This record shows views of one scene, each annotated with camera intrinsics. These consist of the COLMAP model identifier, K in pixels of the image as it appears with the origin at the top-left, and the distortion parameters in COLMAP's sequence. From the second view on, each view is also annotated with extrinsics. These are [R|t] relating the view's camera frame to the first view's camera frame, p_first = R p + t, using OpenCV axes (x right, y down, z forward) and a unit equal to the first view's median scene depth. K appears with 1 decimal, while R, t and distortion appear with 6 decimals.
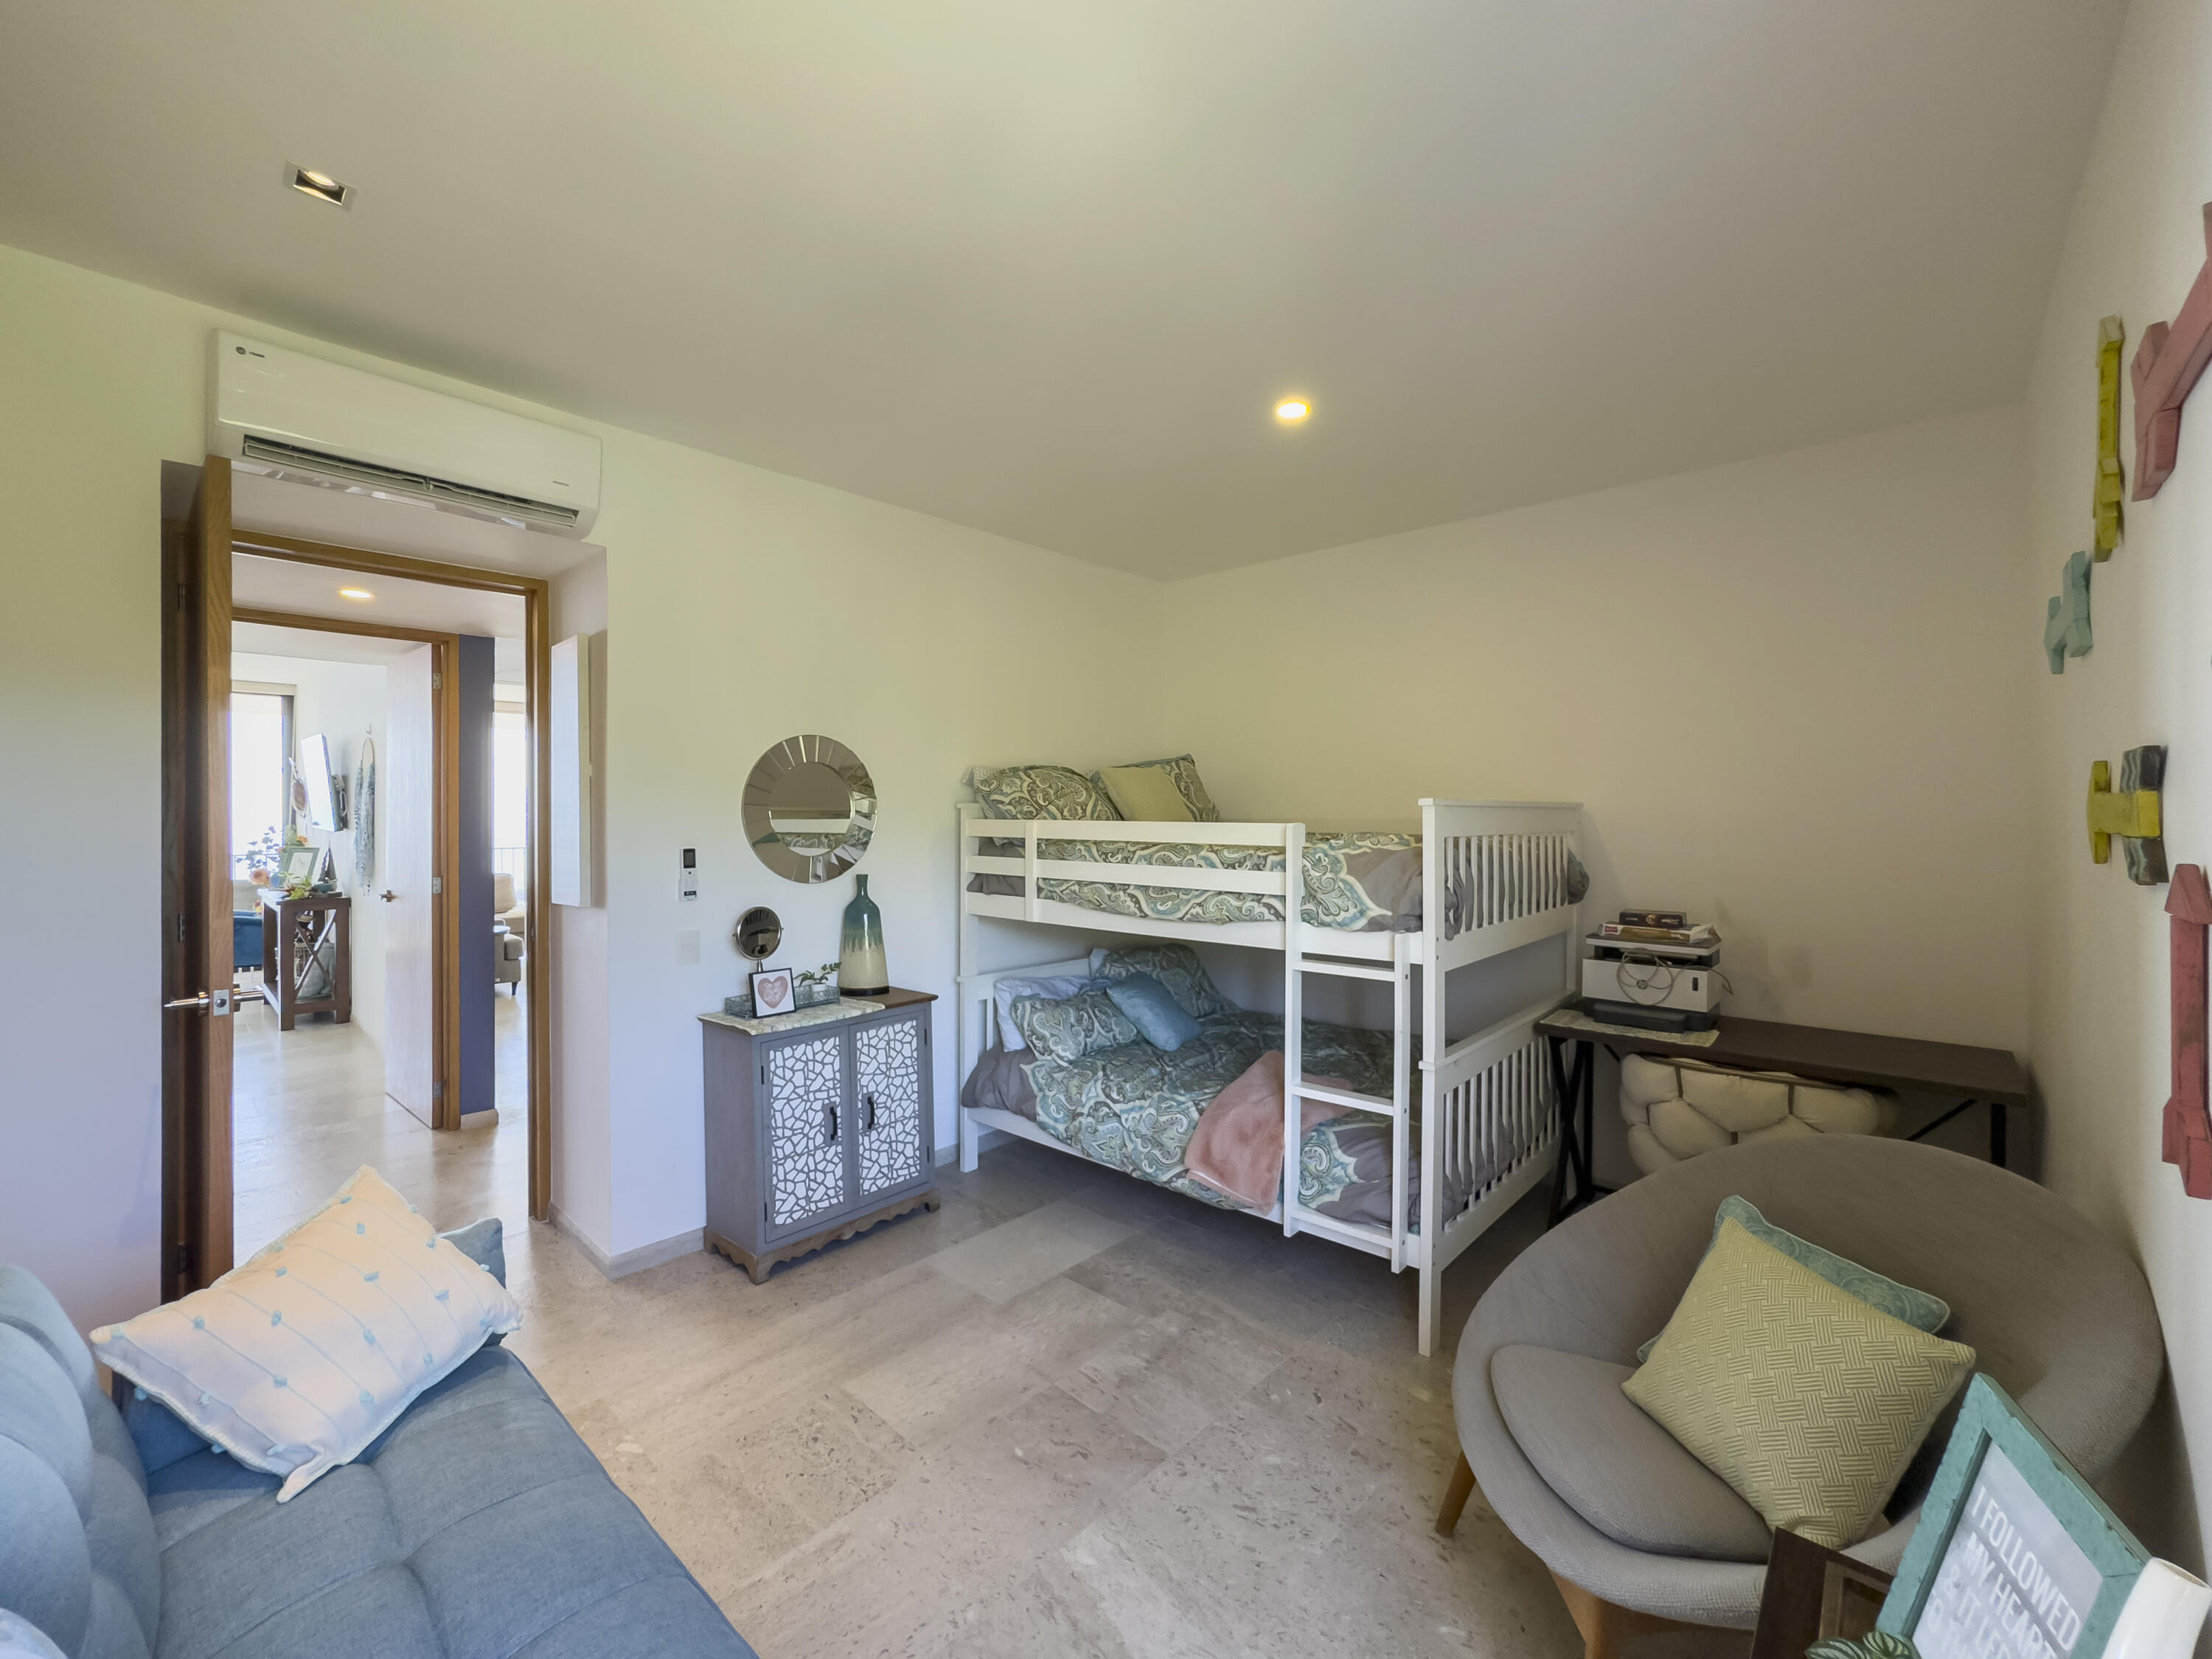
lens RADIAL K [[908.3, 0, 1106.6], [0, 908.3, 823.7], [0, 0, 1]] dist [-0.039267, 0.019400]
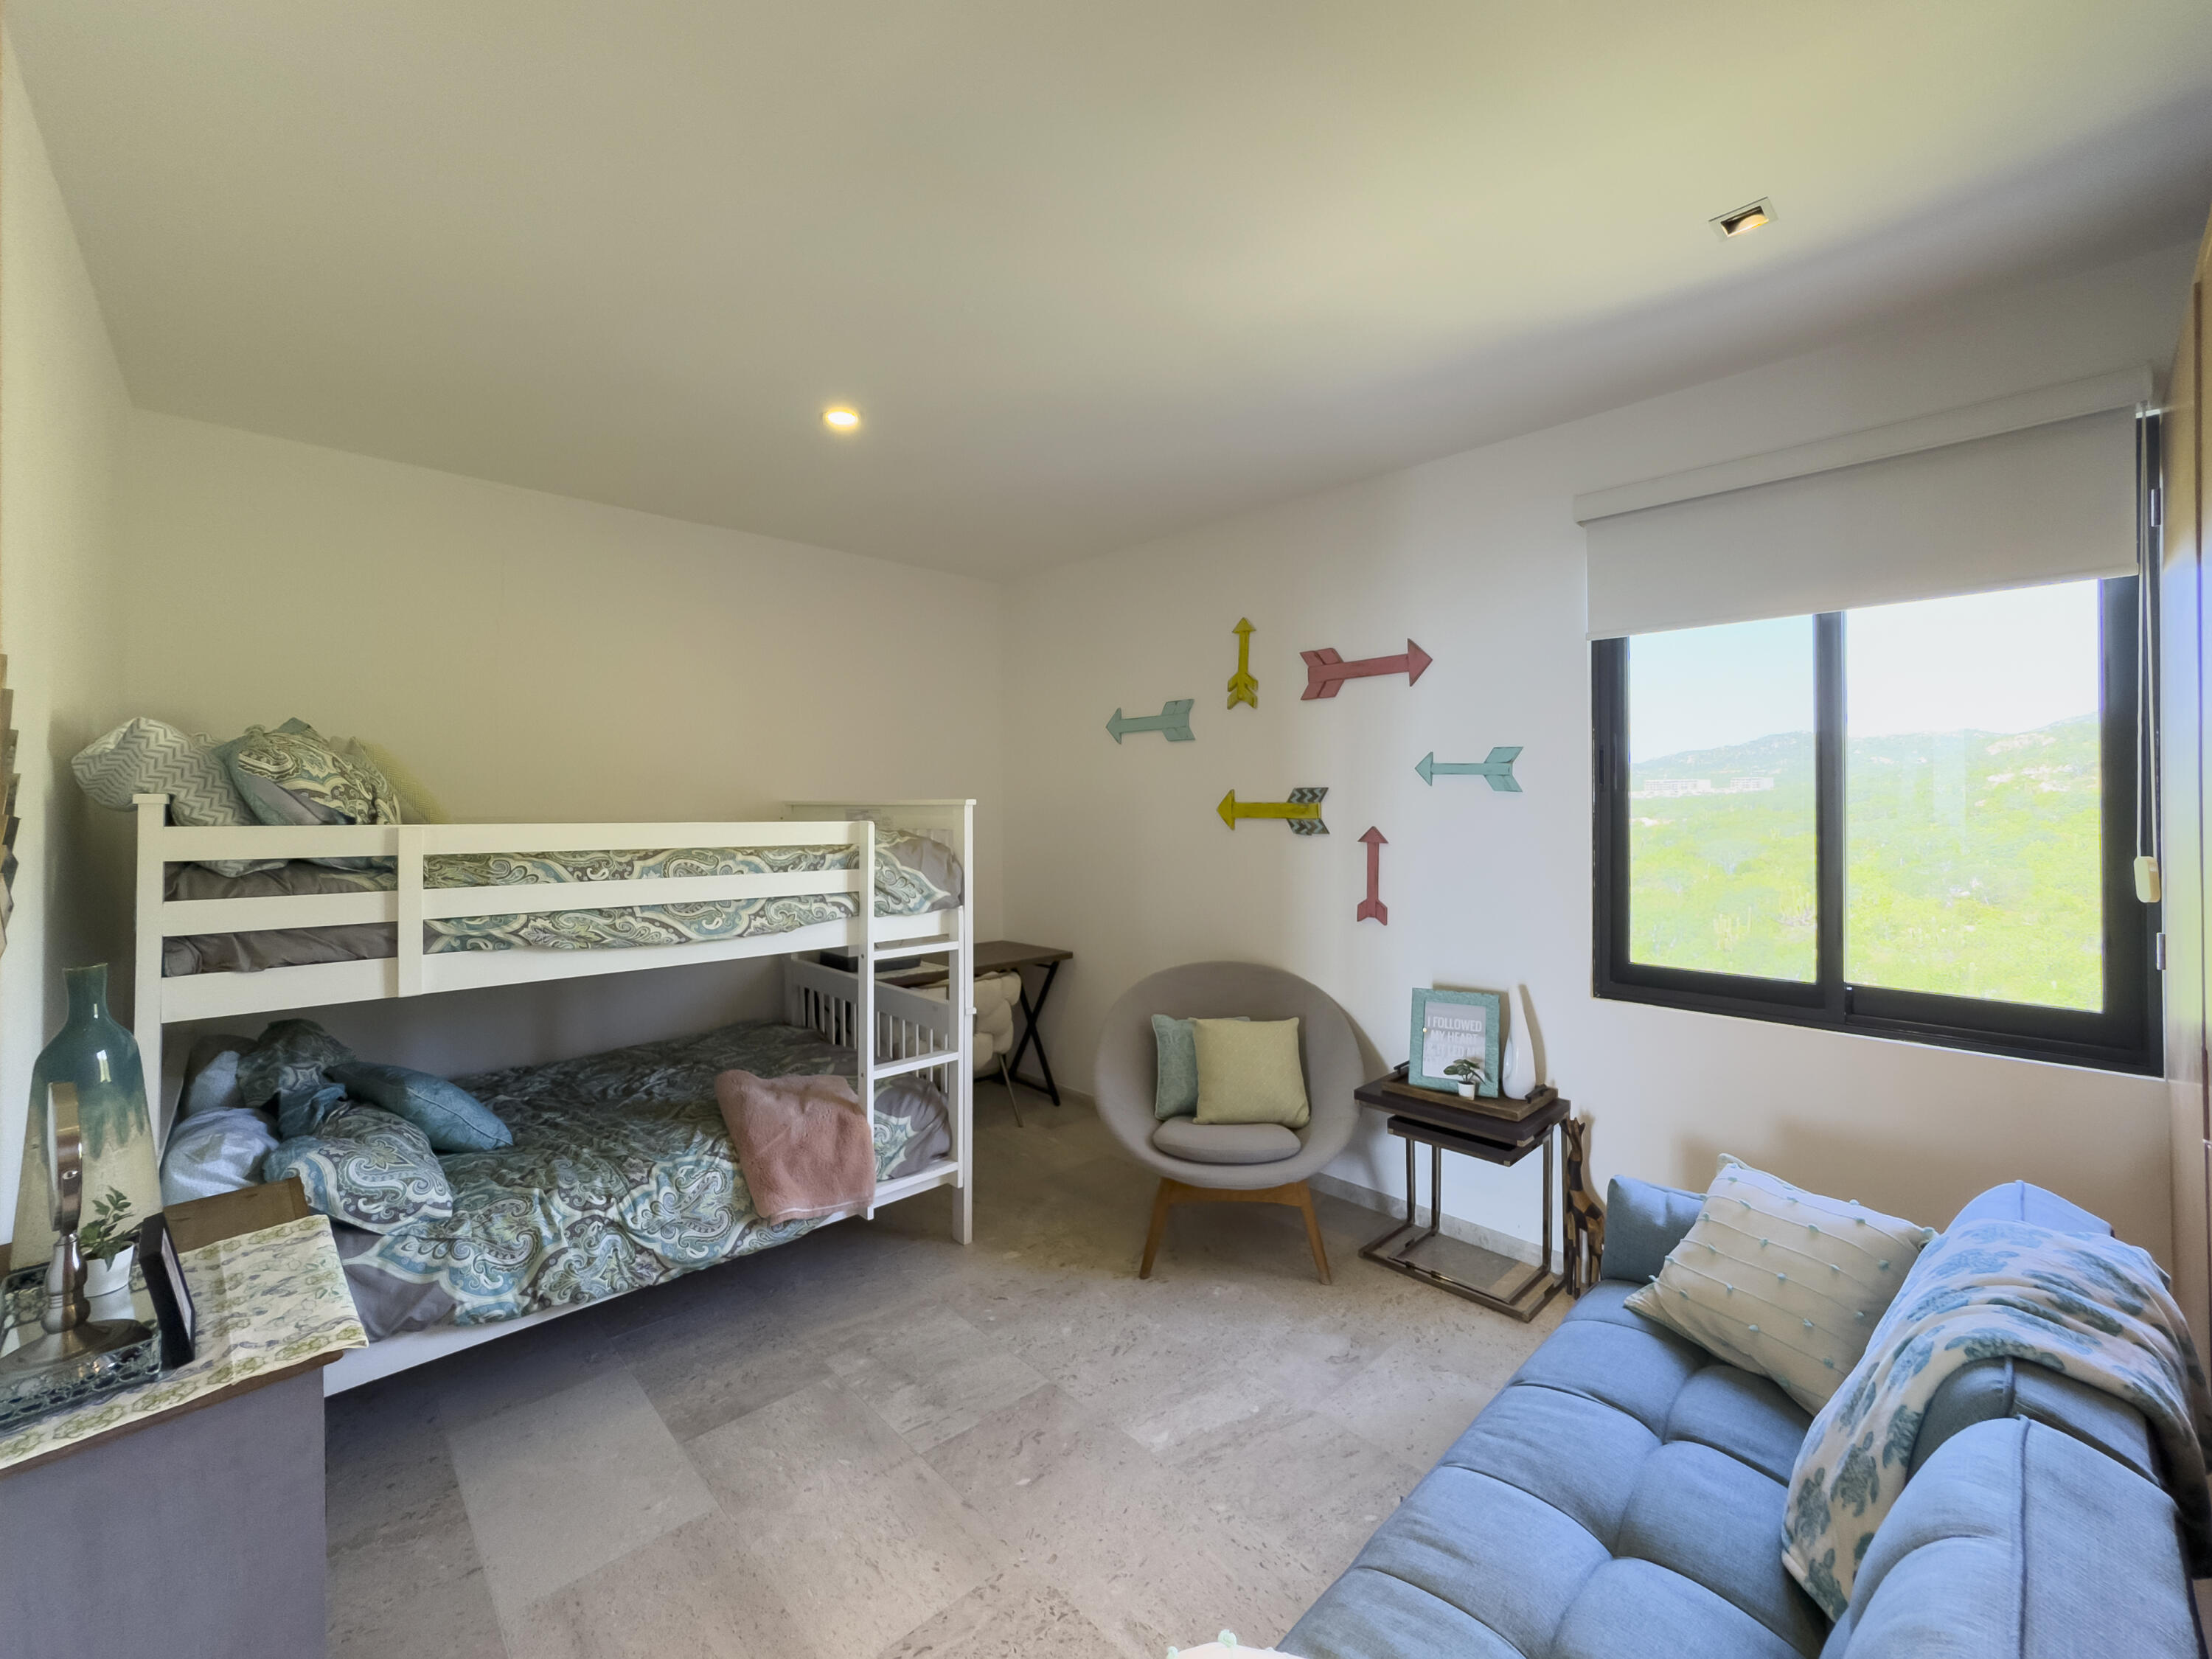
lens RADIAL K [[904.5, 0, 1113.4], [0, 904.5, 797.4], [0, 0, 1]] dist [-0.040867, 0.022333]
pose [[0.078783, 0.007361, 0.996865, -0.739747], [0.009476, 0.999922, -0.008133, -0.015090], [-0.996847, 0.010087, 0.078707, 0.581381]]
